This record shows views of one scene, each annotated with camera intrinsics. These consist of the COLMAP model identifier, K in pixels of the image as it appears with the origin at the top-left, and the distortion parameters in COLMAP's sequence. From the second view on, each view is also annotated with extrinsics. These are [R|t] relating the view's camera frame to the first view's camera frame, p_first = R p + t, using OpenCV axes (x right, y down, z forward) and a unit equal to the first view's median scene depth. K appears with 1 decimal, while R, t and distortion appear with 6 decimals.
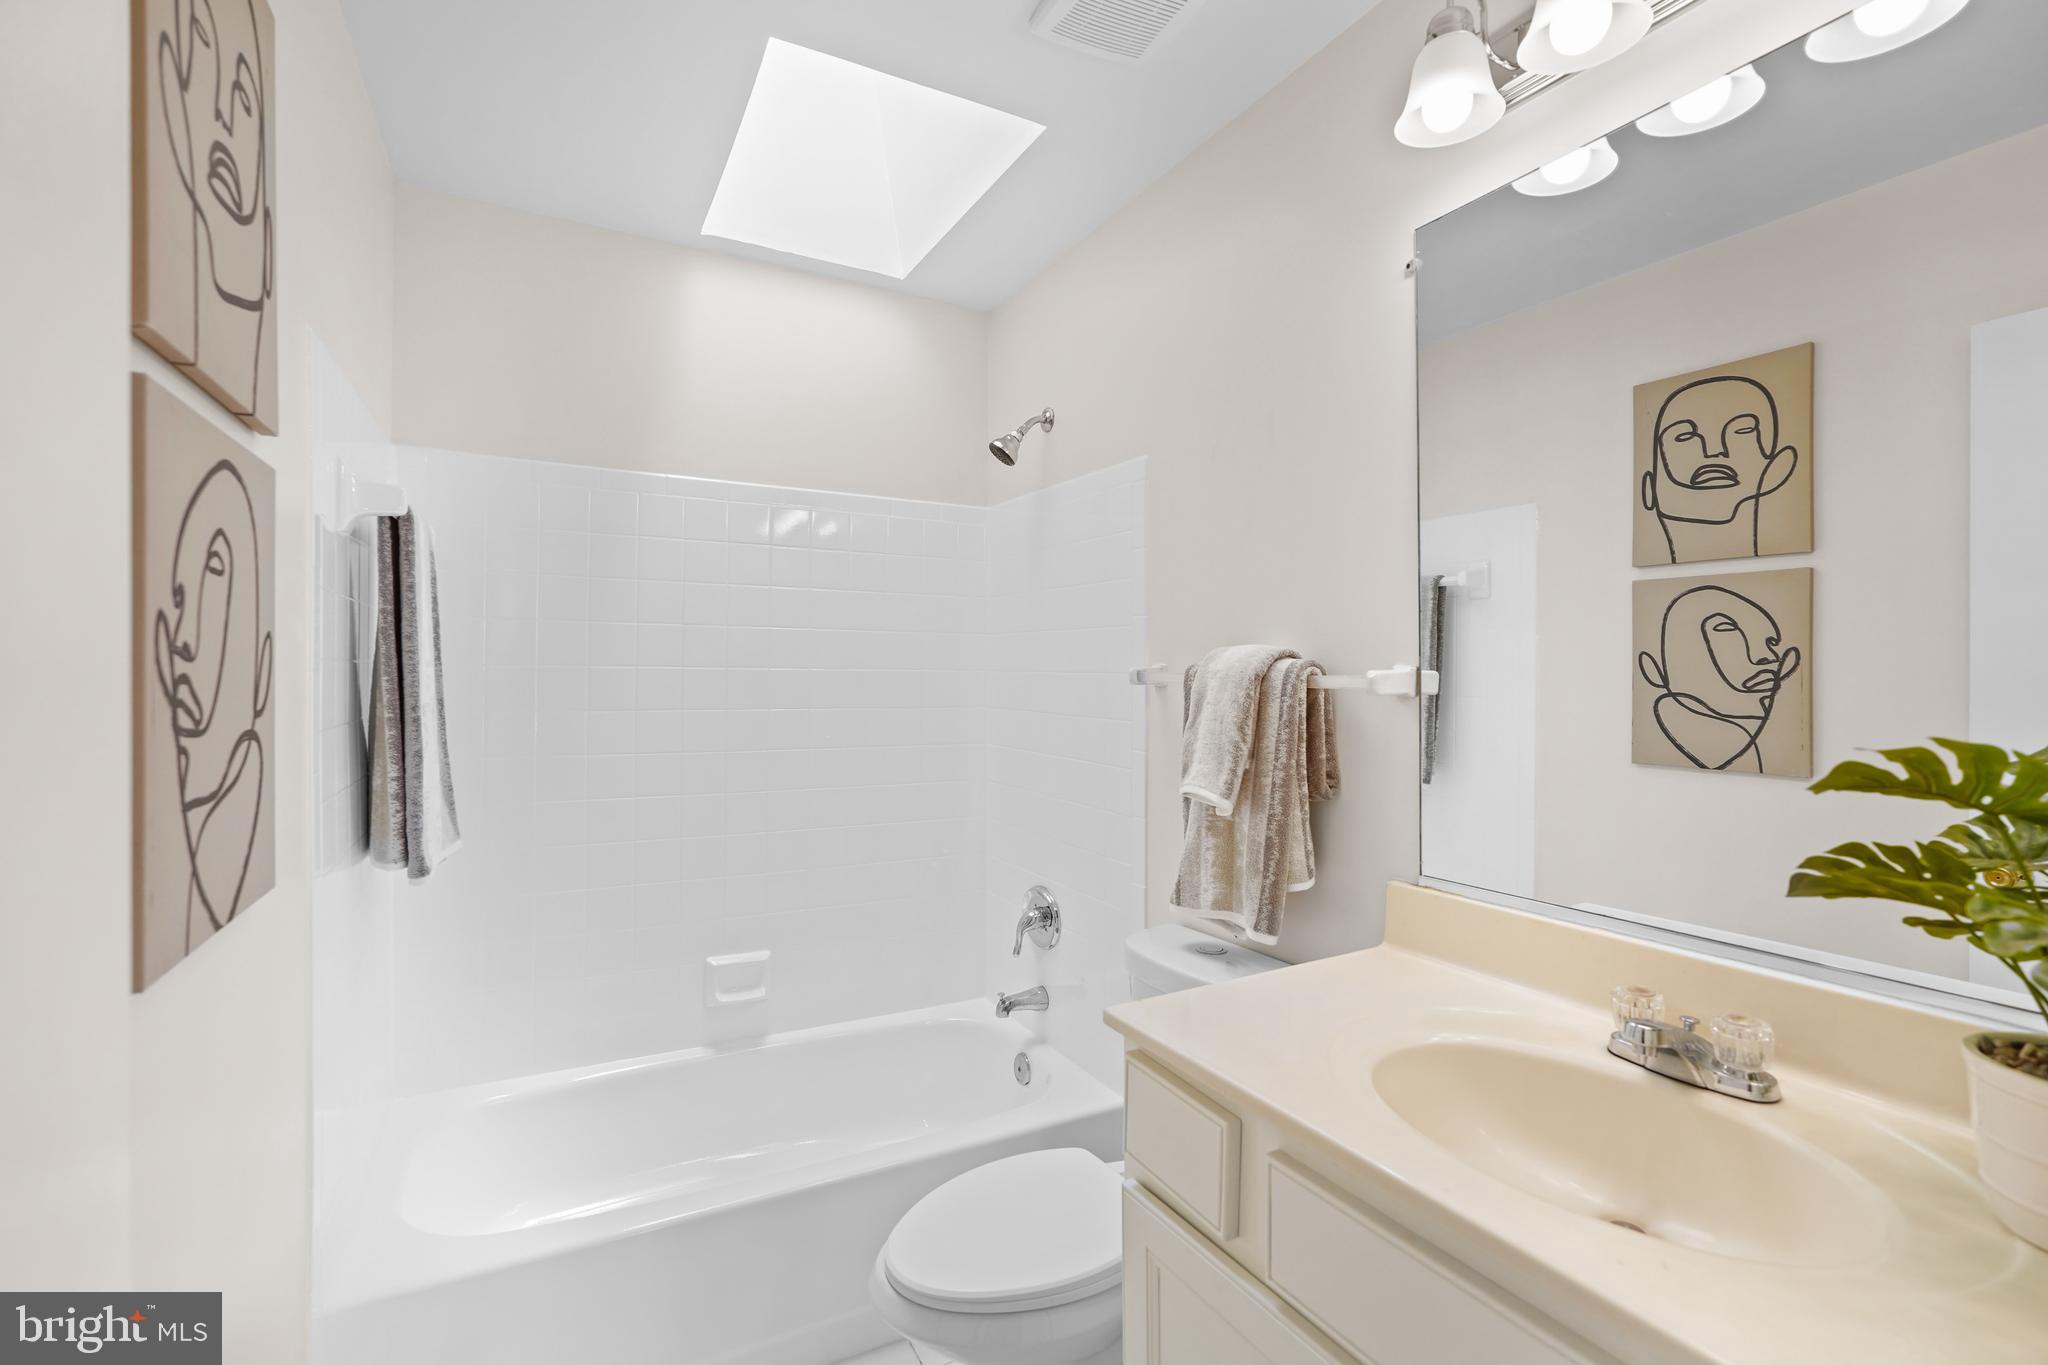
lens RADIAL K [[917.6, 0, 1027.7], [0, 917.6, 672.8], [0, 0, 1]] dist [-0.001239, 0.000112]
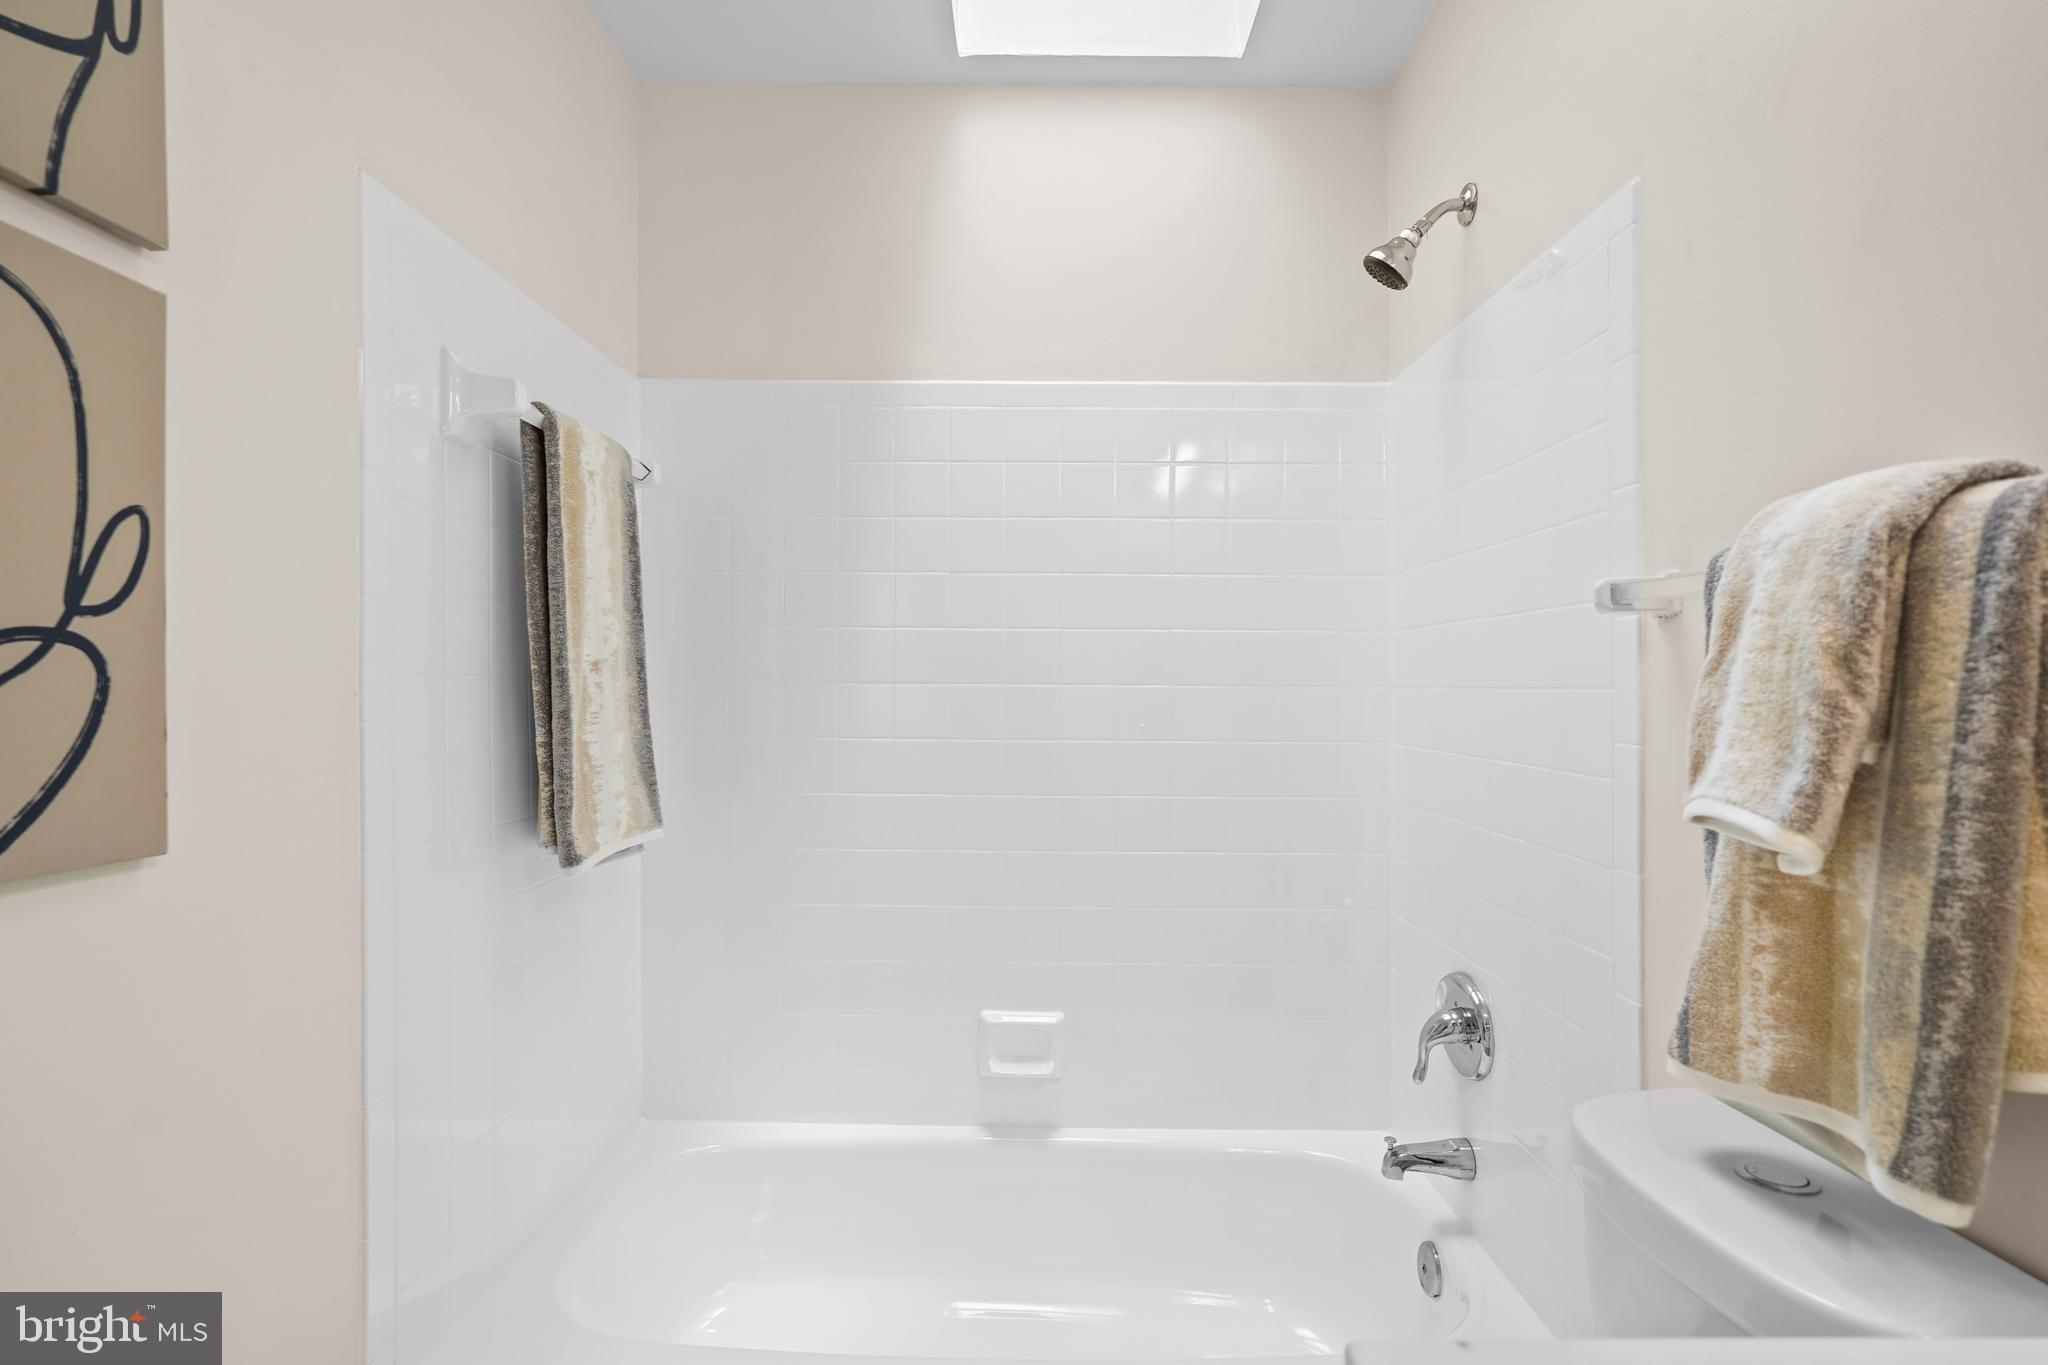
lens RADIAL K [[1004.8, 0, 1020.9], [0, 1004.8, 684.1], [0, 0, 1]] dist [-0.013755, 0.009790]
pose [[0.874031, -0.007001, -0.485820, 0.123646], [0.002550, 0.999949, -0.009823, 0.071169], [0.485864, 0.007346, 0.874004, 0.420605]]
